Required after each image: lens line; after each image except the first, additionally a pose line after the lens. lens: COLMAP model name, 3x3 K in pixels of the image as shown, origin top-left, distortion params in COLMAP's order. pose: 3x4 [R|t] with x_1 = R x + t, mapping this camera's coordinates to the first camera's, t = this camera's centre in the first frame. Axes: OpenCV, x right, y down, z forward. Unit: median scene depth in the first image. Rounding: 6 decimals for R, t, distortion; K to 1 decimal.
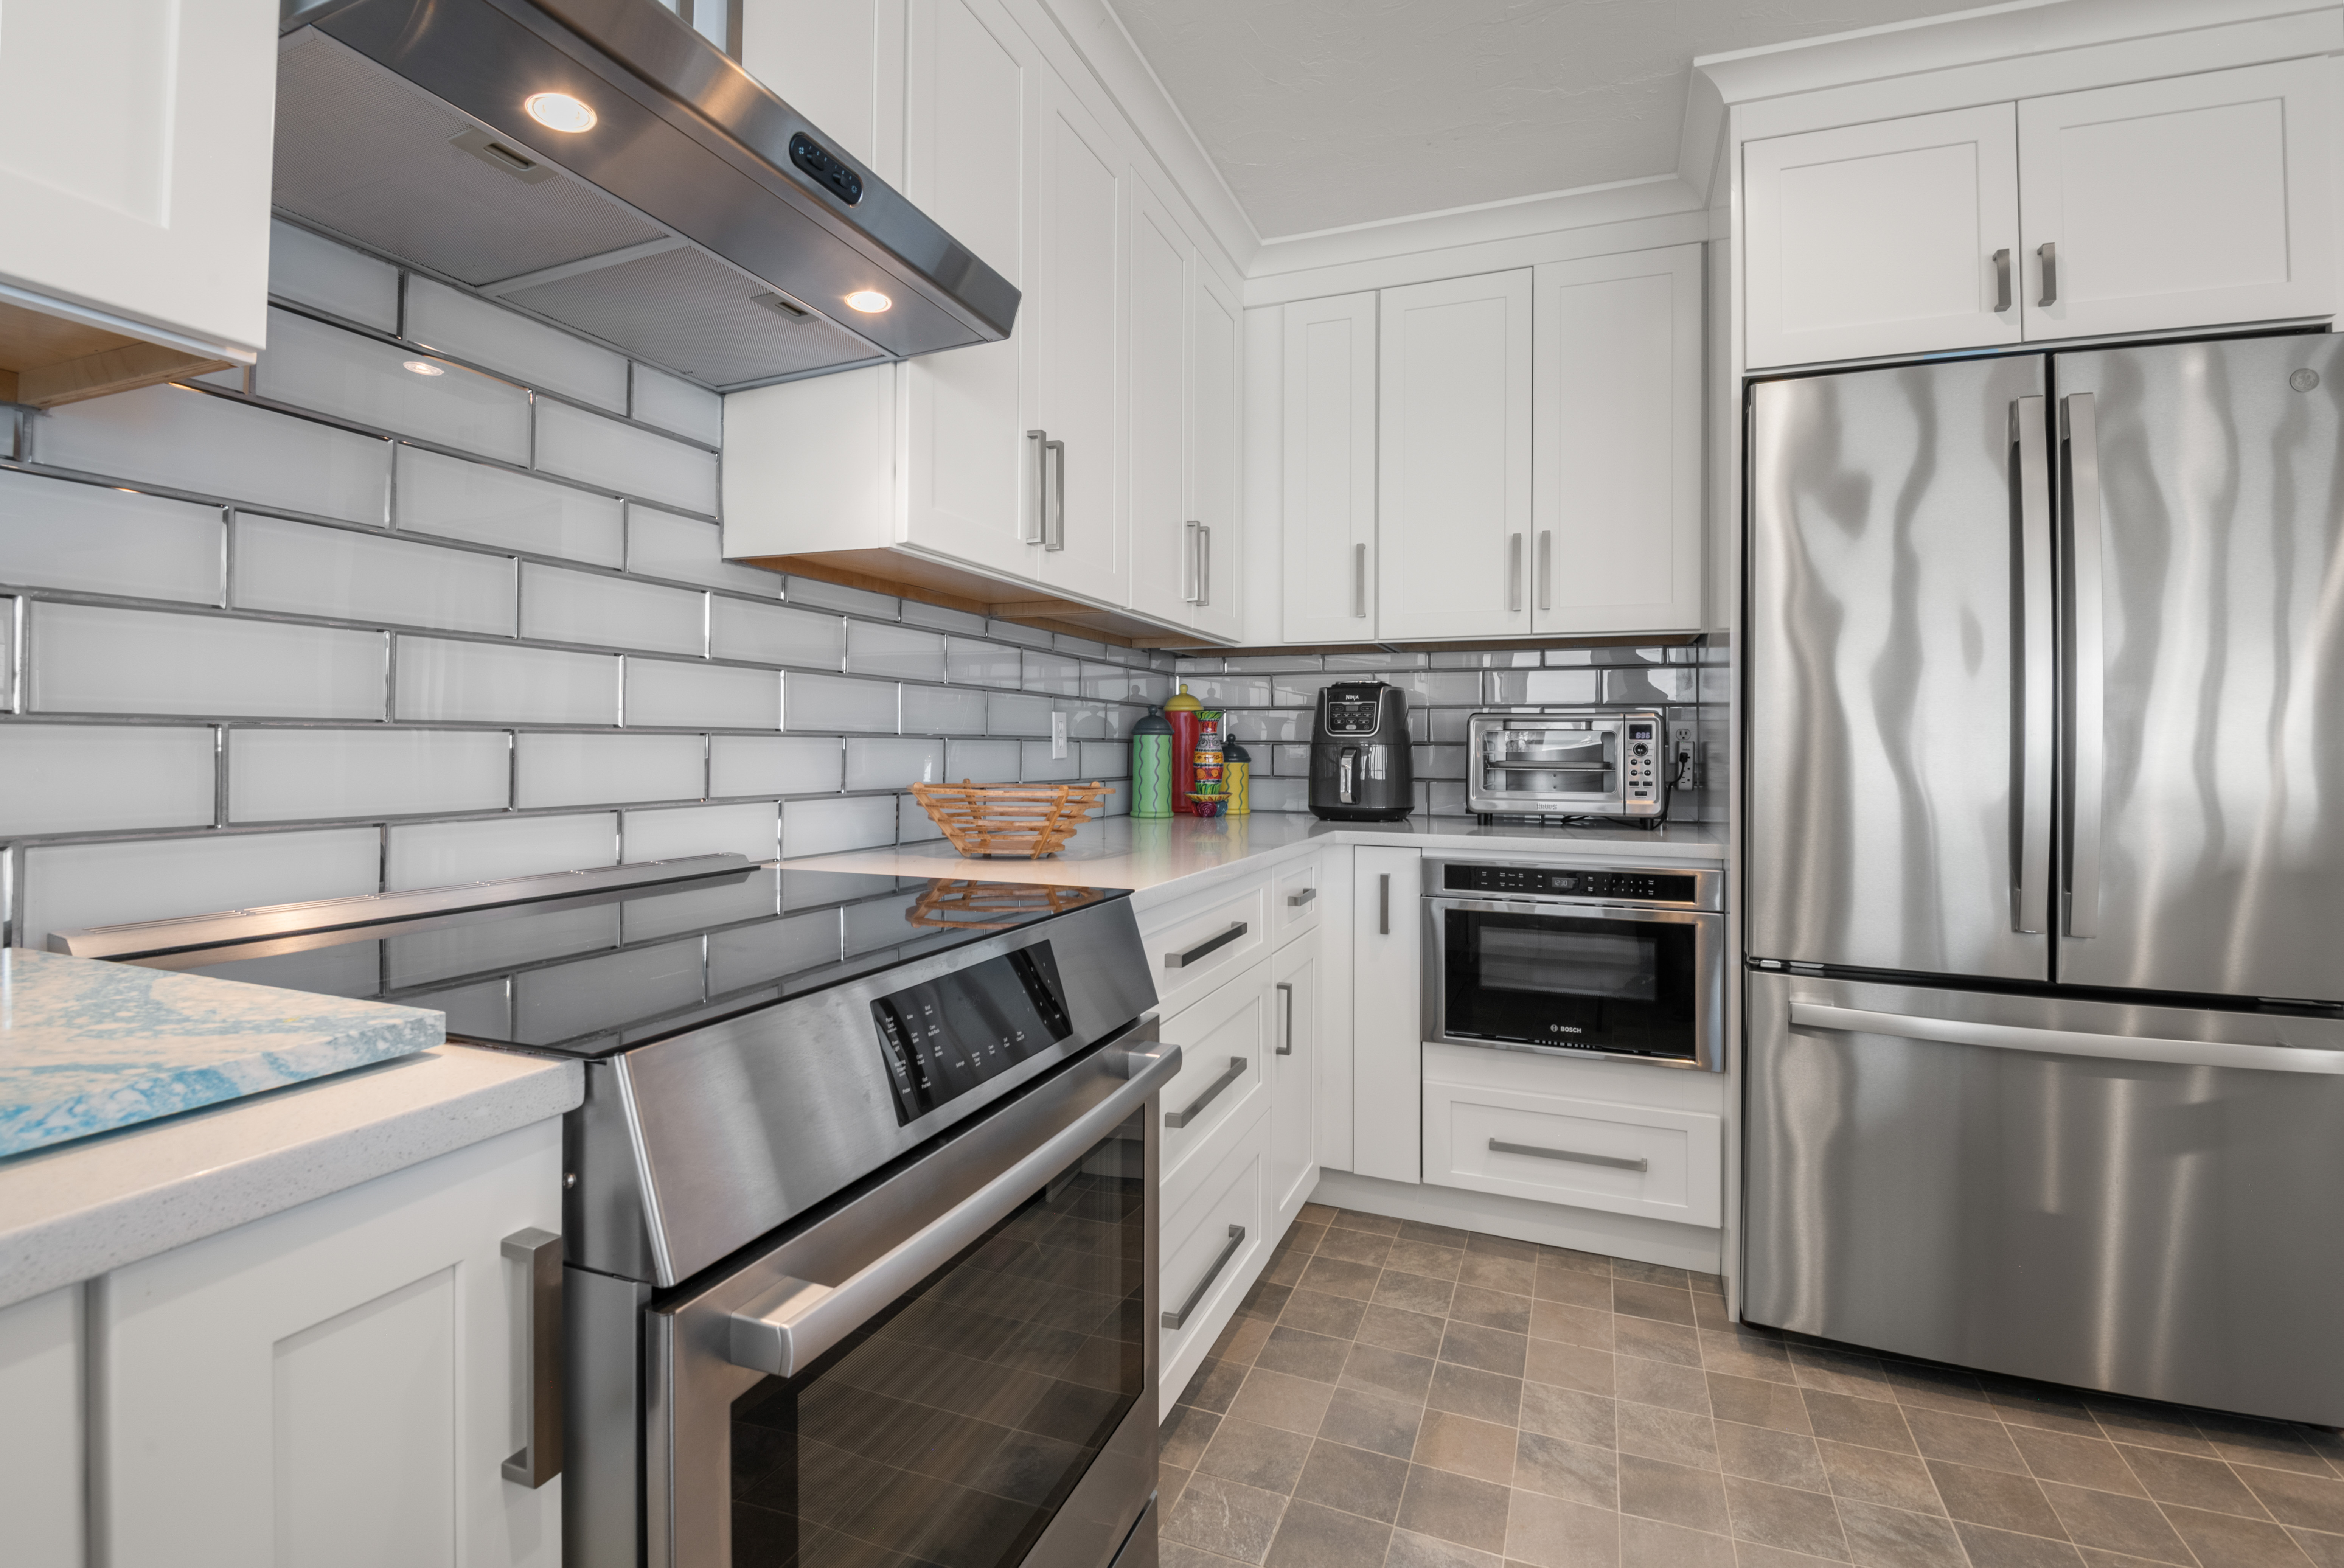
lens RADIAL K [[1087.7, 0, 1174.9], [0, 1087.7, 738.2], [0, 0, 1]] dist [-0.000912, -0.008918]
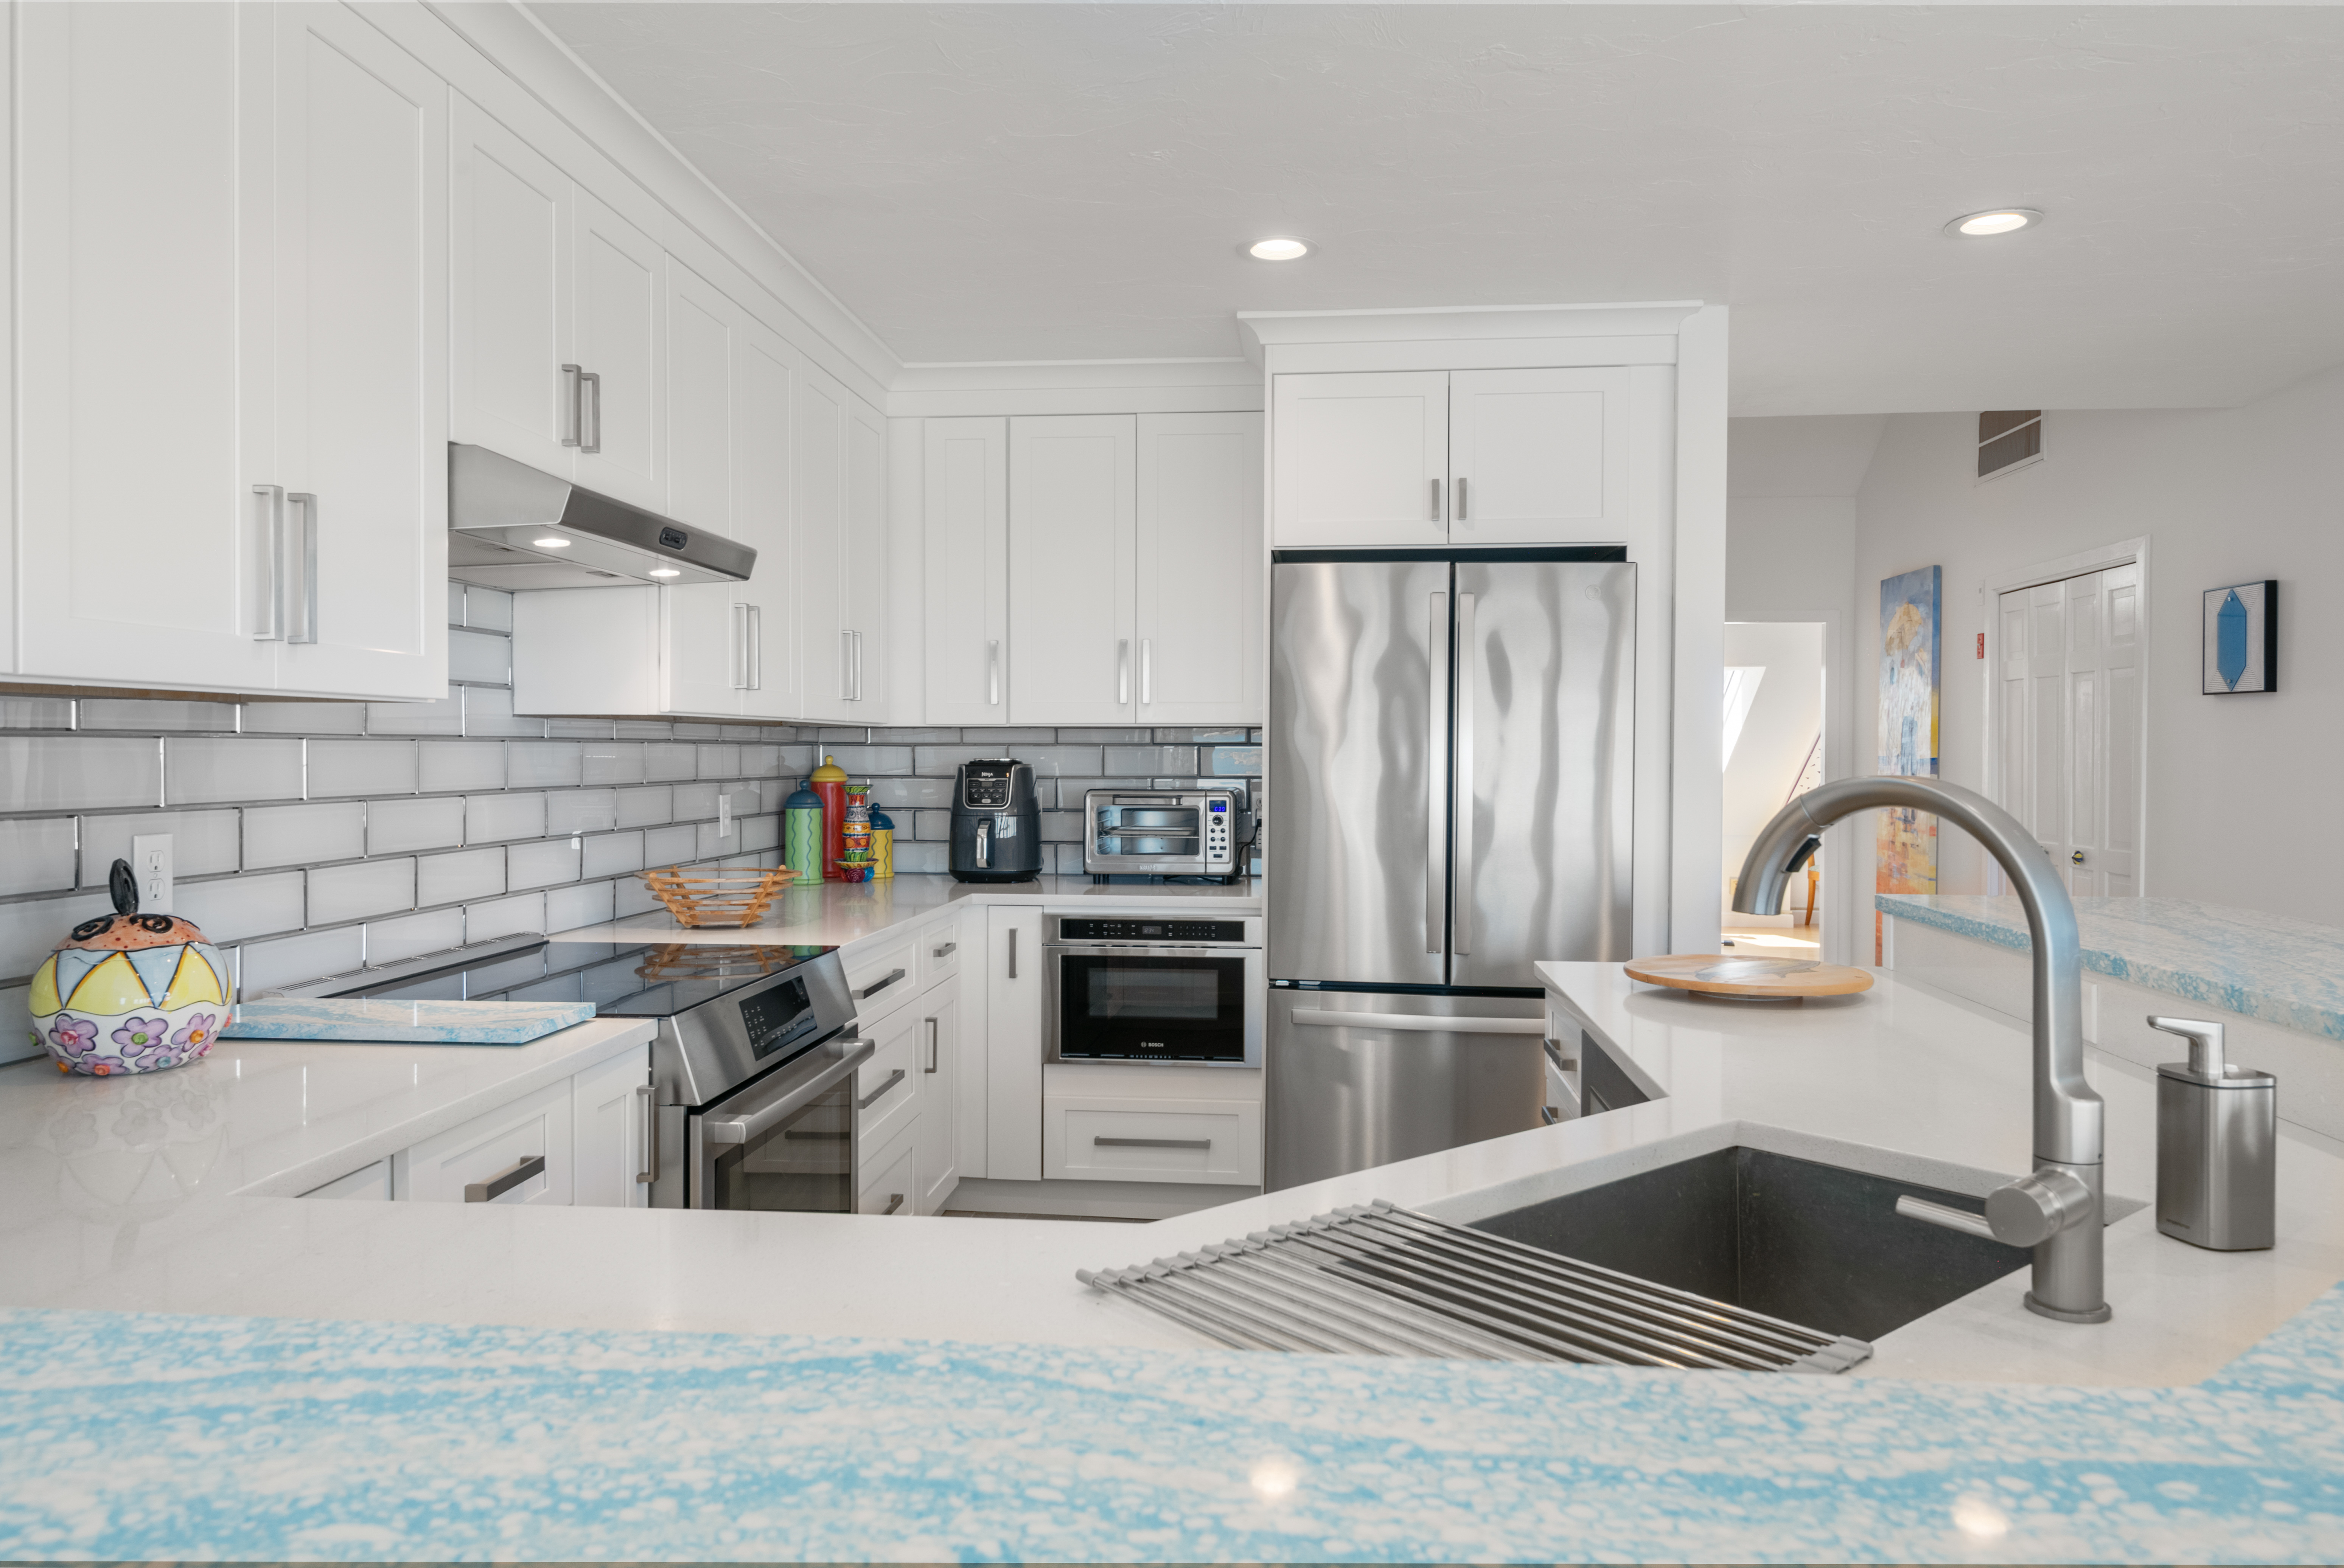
lens RADIAL K [[1551.6, 0, 1186.3], [0, 1551.6, 748.9], [0, 0, 1]] dist [0.018055, -0.000763]
pose [[0.961789, -0.004971, 0.273747, -0.091354], [0.002566, 0.999955, 0.009146, -0.088499], [-0.273780, -0.008094, 0.961758, -0.697603]]
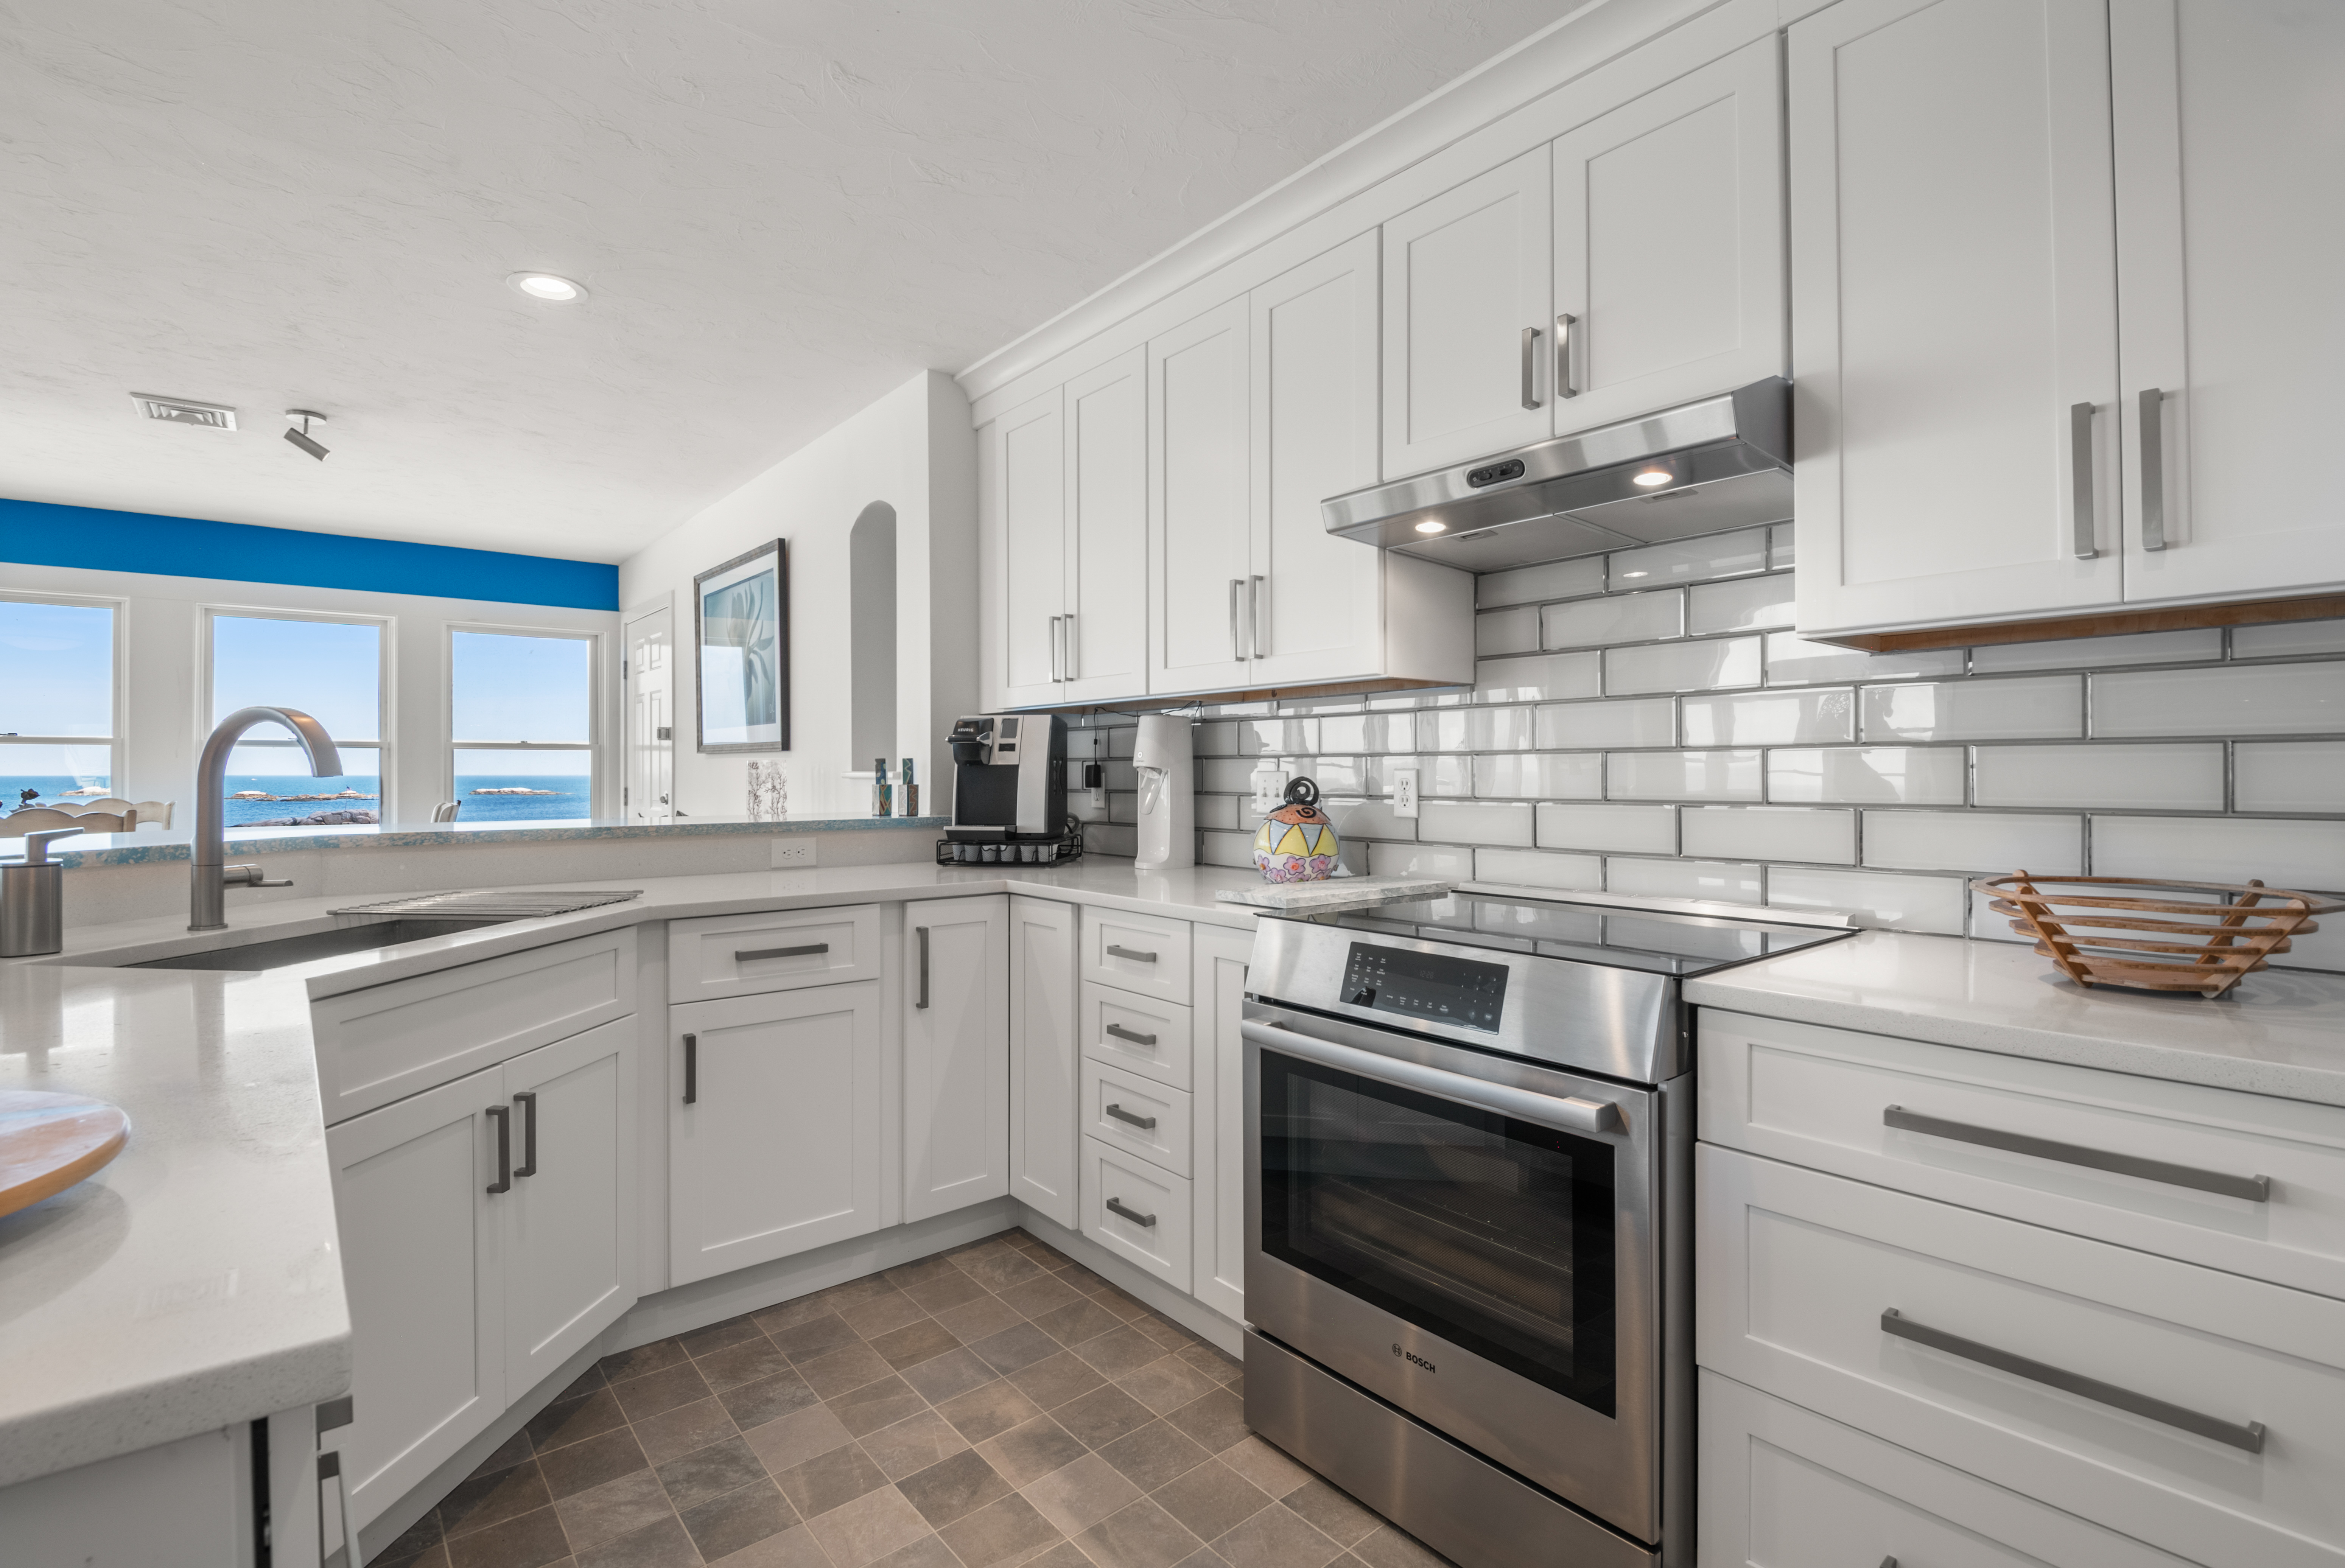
lens RADIAL K [[1090.1, 0, 1179.3], [0, 1090.1, 777.5], [0, 0, 1]] dist [-0.004988, -0.009814]
pose [[-0.495010, -0.008842, -0.868842, 0.580976], [0.001952, 0.999934, -0.011288, -0.016430], [0.868885, -0.007284, -0.494961, 0.595726]]
